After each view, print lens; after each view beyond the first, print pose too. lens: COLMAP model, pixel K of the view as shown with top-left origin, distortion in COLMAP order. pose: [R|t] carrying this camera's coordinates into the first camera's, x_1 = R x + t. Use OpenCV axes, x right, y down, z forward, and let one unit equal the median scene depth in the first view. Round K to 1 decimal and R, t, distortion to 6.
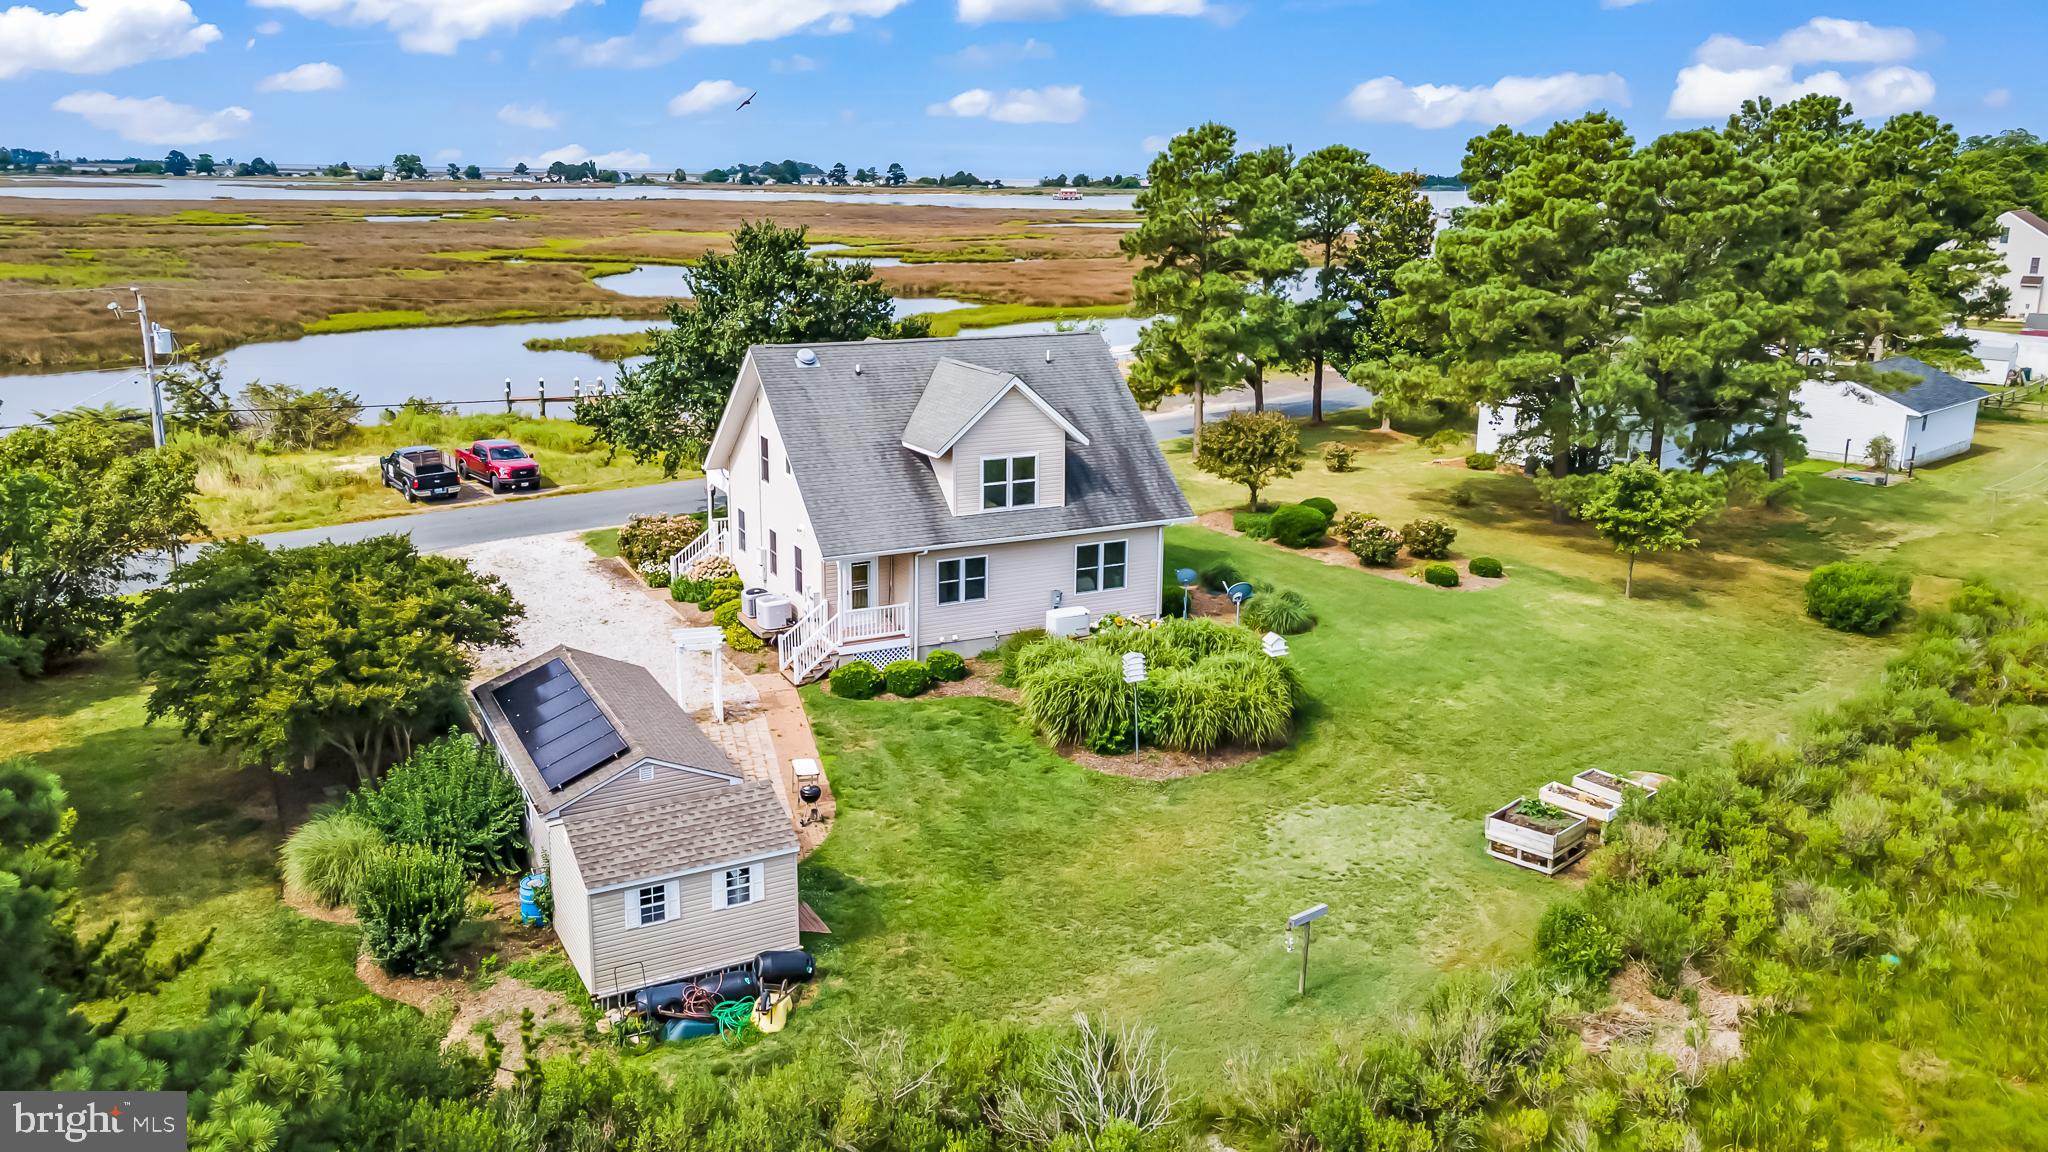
lens RADIAL K [[1552.3, 0, 947.9], [0, 1552.3, 574.1], [0, 0, 1]] dist [0.030414, 0.004201]
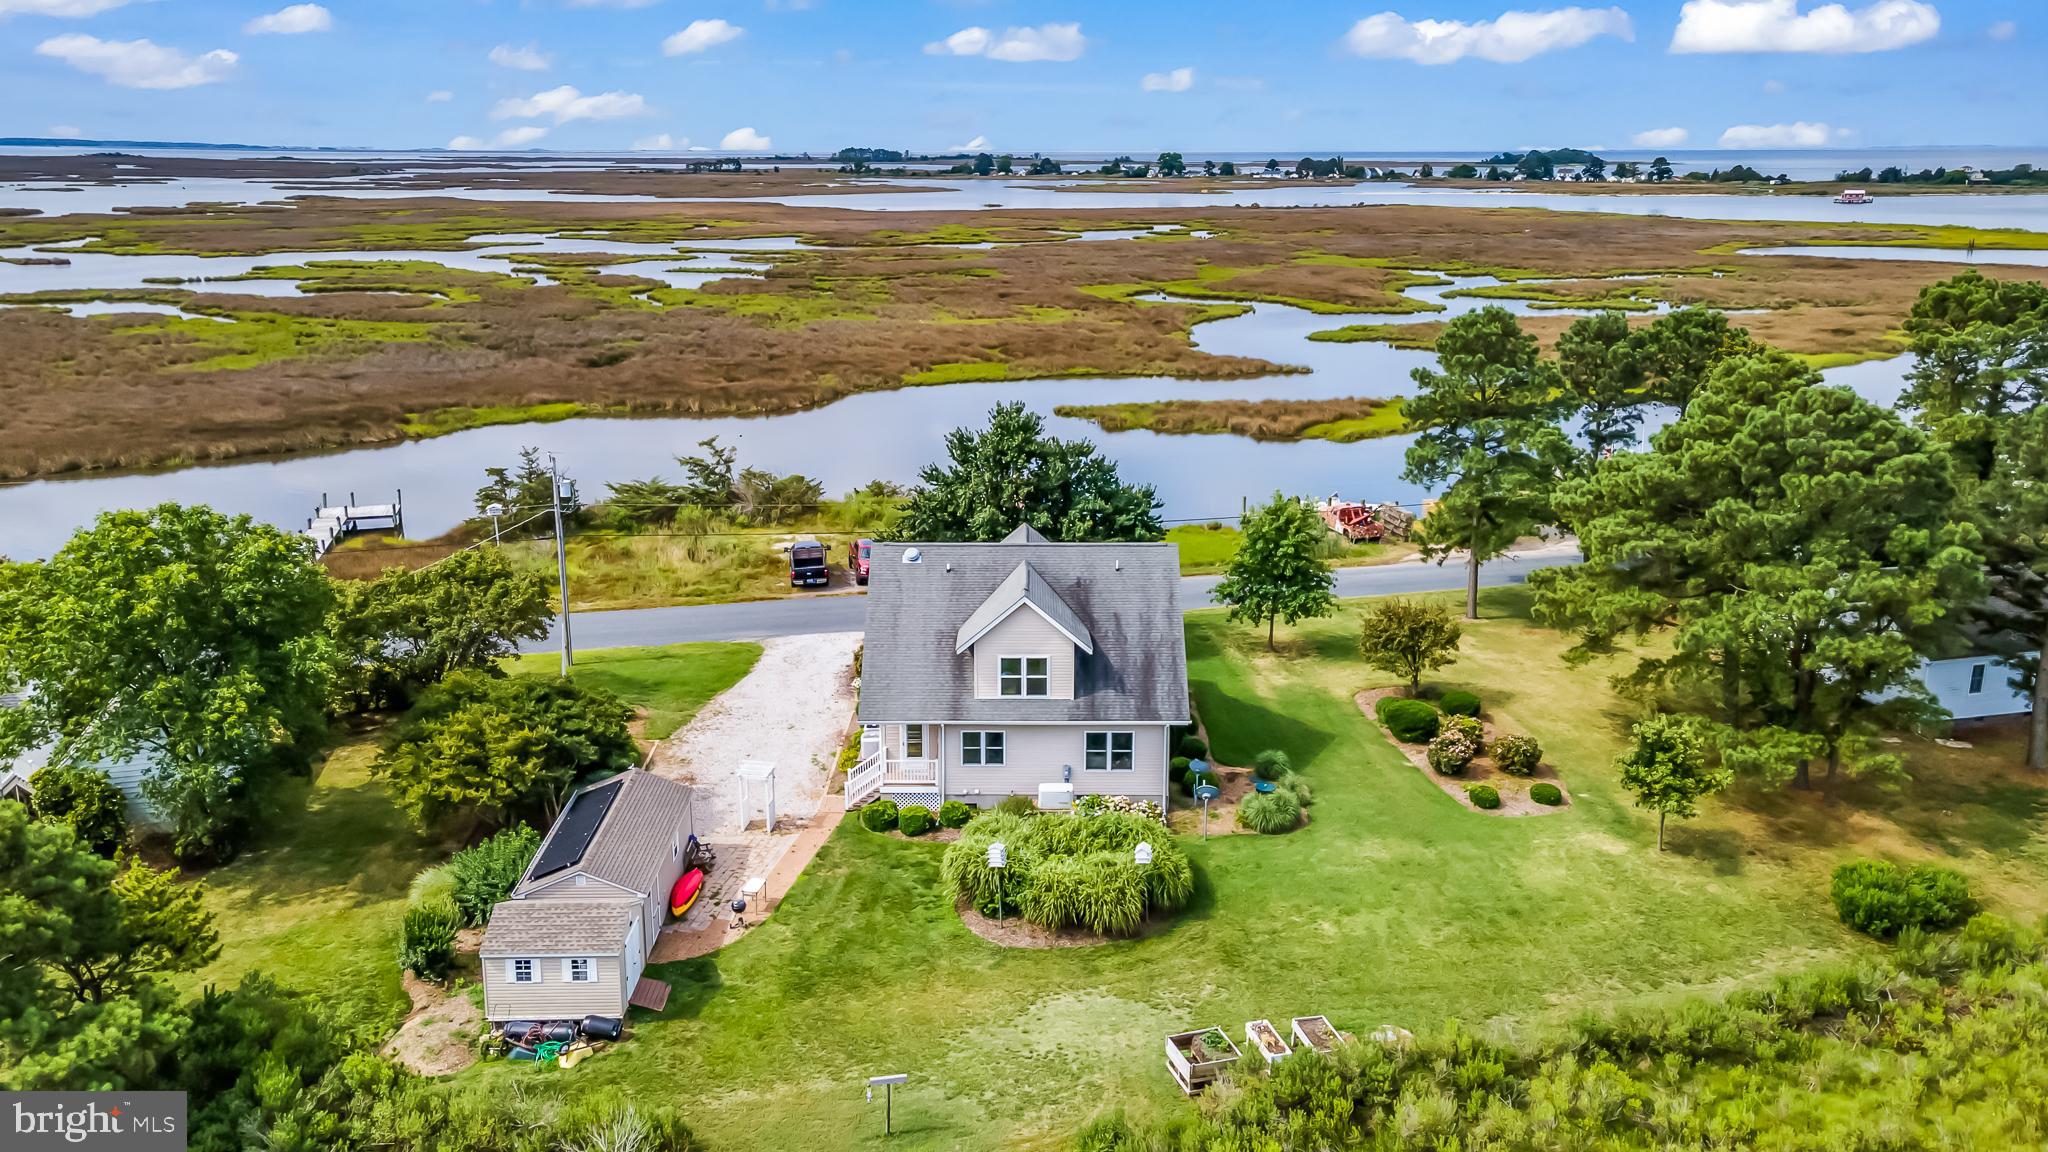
lens RADIAL K [[1546.1, 0, 965.9], [0, 1546.1, 565.5], [0, 0, 1]] dist [0.028495, 0.012279]
pose [[0.890640, 0.106764, -0.441998, 0.502442], [-0.102473, 0.994166, 0.033655, -0.173474], [0.443013, 0.015319, 0.896384, -0.136871]]
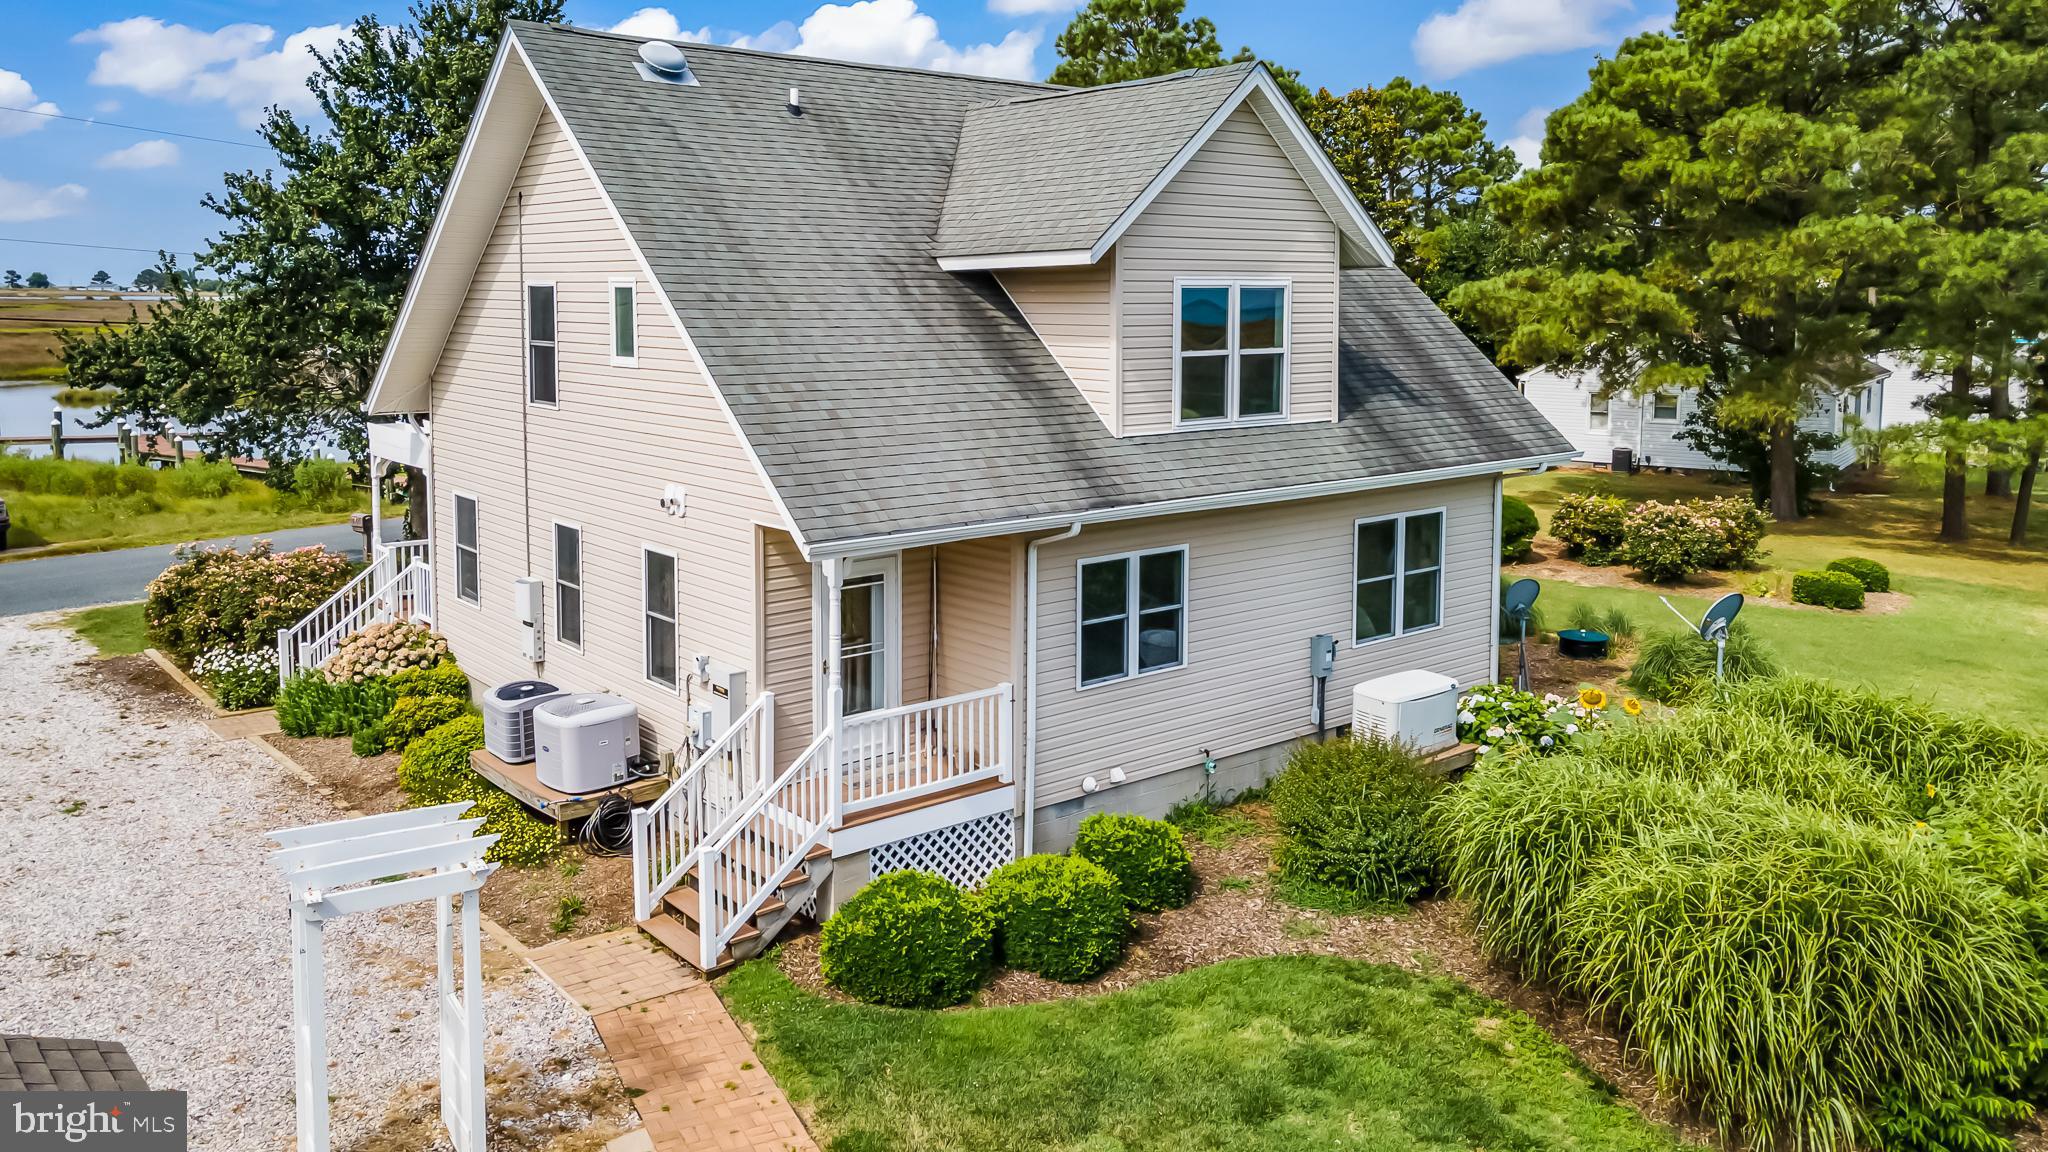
lens RADIAL K [[1552.8, 0, 961.3], [0, 1552.8, 438.8], [0, 0, 1]] dist [0.051311, 0.004931]
pose [[0.972258, -0.025513, 0.232515, -0.106549], [0.062329, 0.986352, -0.152395, 0.015181], [-0.225454, 0.162660, 0.960579, 0.600385]]
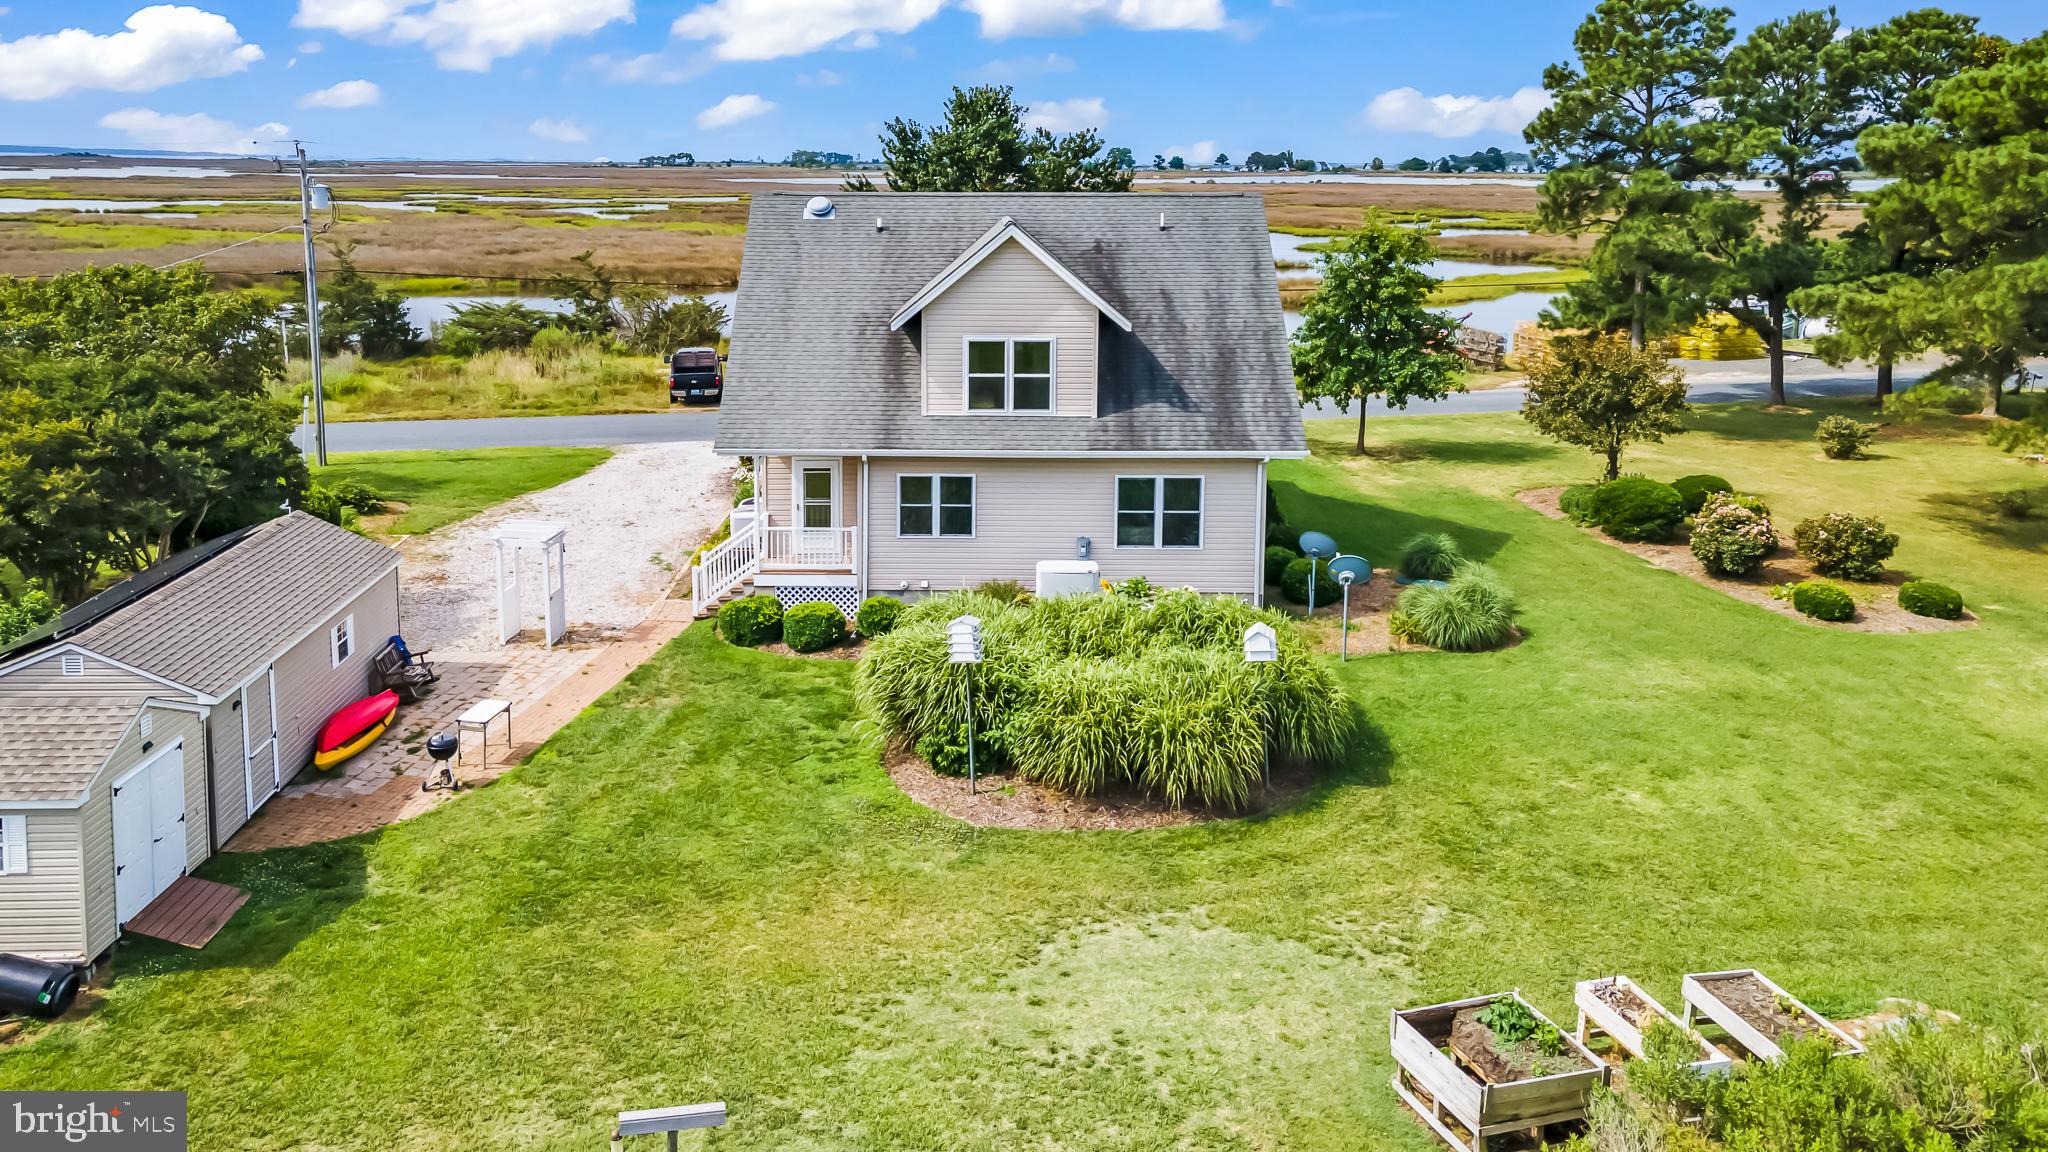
lens RADIAL K [[1537.1, 0, 917.6], [0, 1537.1, 418.2], [0, 0, 1]] dist [0.022903, 0.003913]
pose [[0.891105, 0.072134, -0.448027, 0.295378], [-0.113300, 0.991384, -0.065734, 0.010688], [0.439425, 0.109337, 0.891600, 0.328272]]
